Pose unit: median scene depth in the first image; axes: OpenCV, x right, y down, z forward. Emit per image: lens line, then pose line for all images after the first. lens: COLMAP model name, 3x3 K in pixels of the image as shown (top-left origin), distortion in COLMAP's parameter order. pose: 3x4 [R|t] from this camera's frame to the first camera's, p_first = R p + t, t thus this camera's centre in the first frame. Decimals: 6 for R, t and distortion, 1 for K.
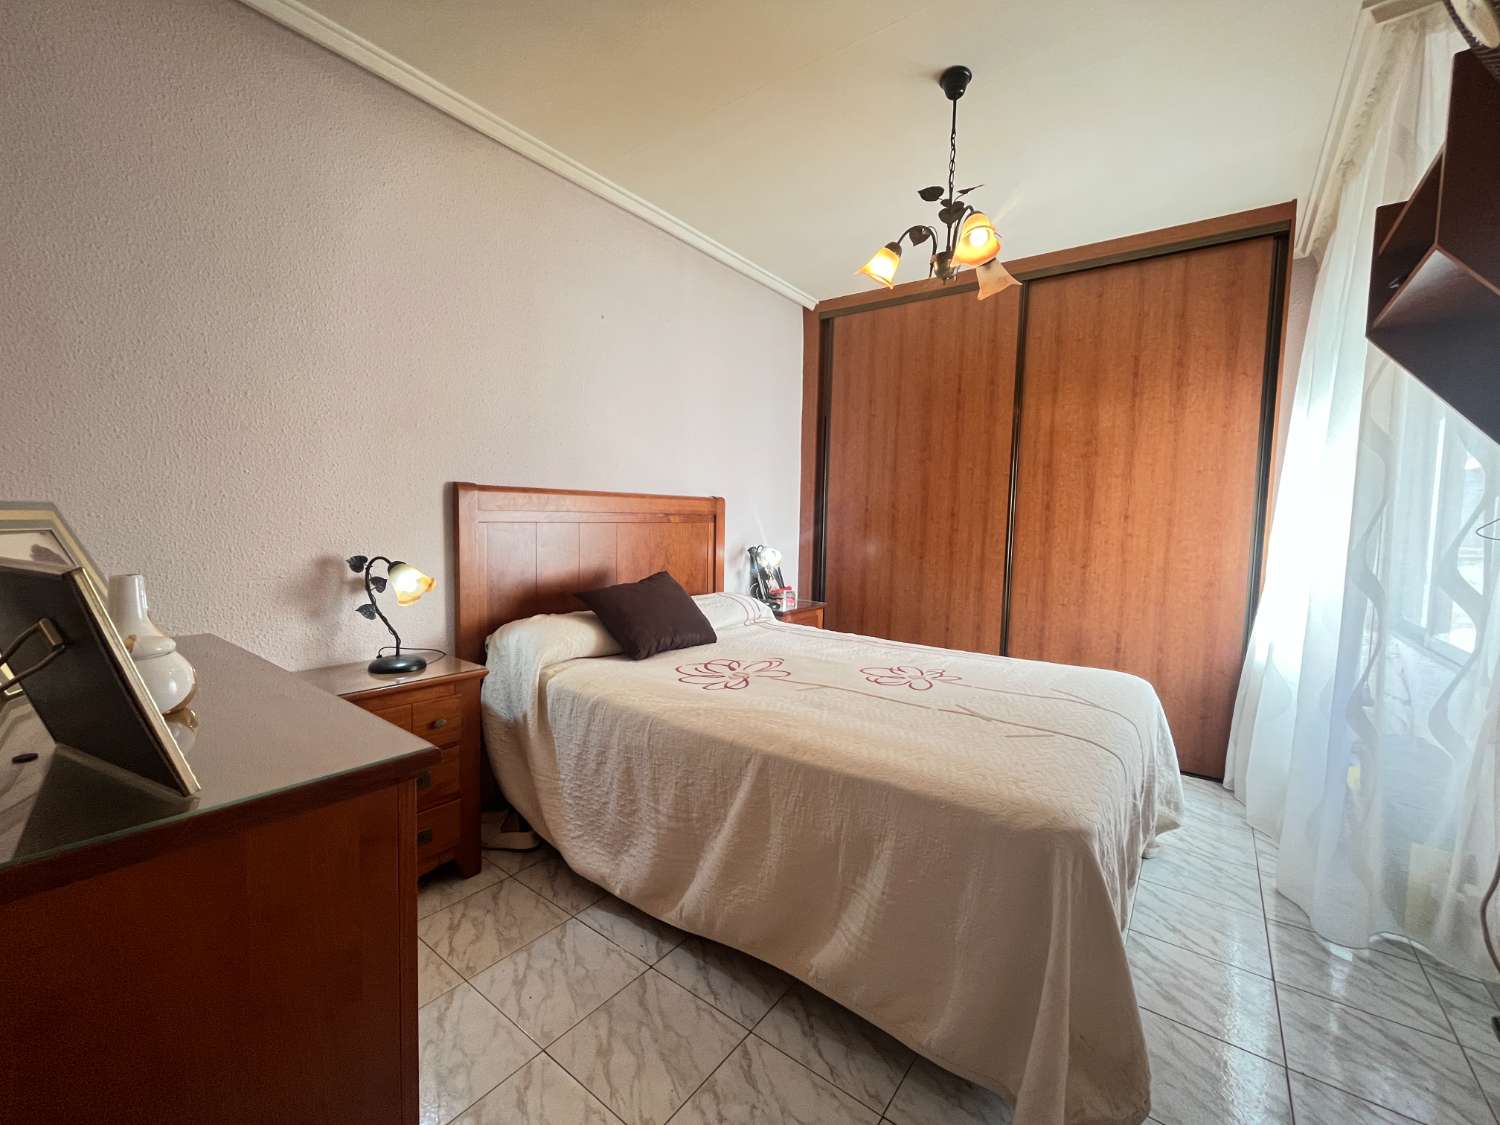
lens RADIAL K [[612.8, 0, 750.3], [0, 612.8, 562.0], [0, 0, 1]] dist [-0.000791, -0.000444]
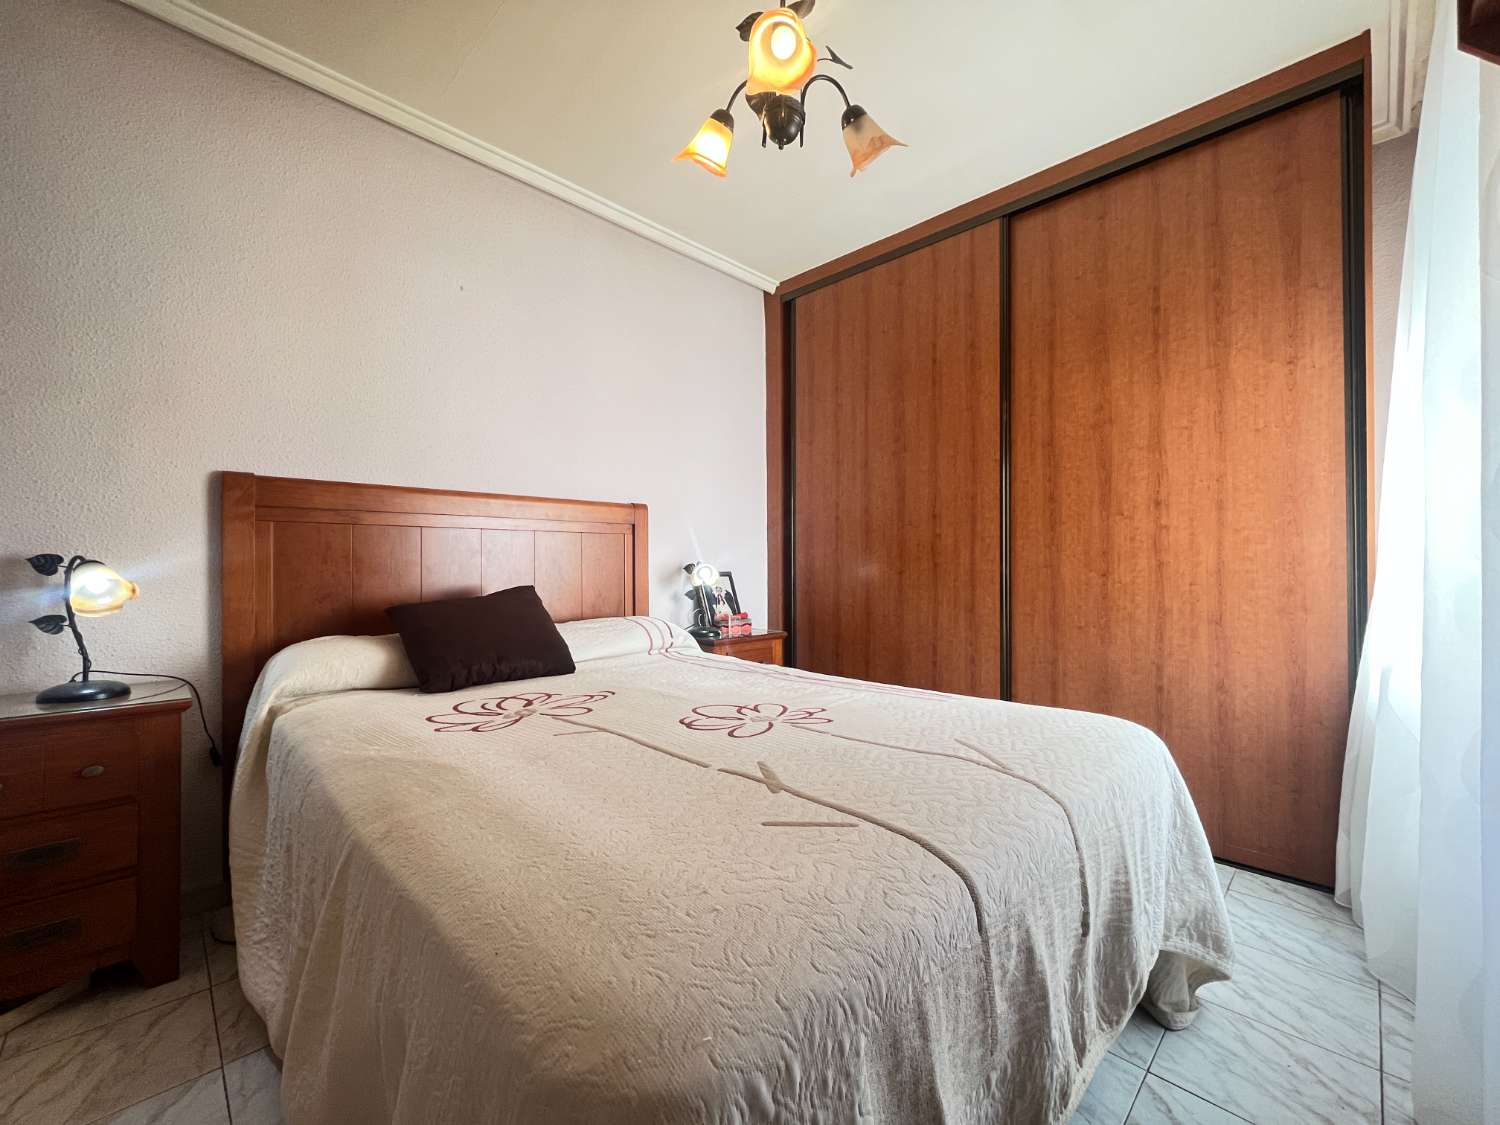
lens RADIAL K [[612.8, 0, 749.1], [0, 612.8, 561.3], [0, 0, 1]] dist [-0.000791, -0.000444]
pose [[0.988898, -0.025353, -0.146420, 0.245597], [0.013345, 0.996509, -0.082417, 0.049769], [0.147998, 0.079548, 0.985783, 0.224951]]
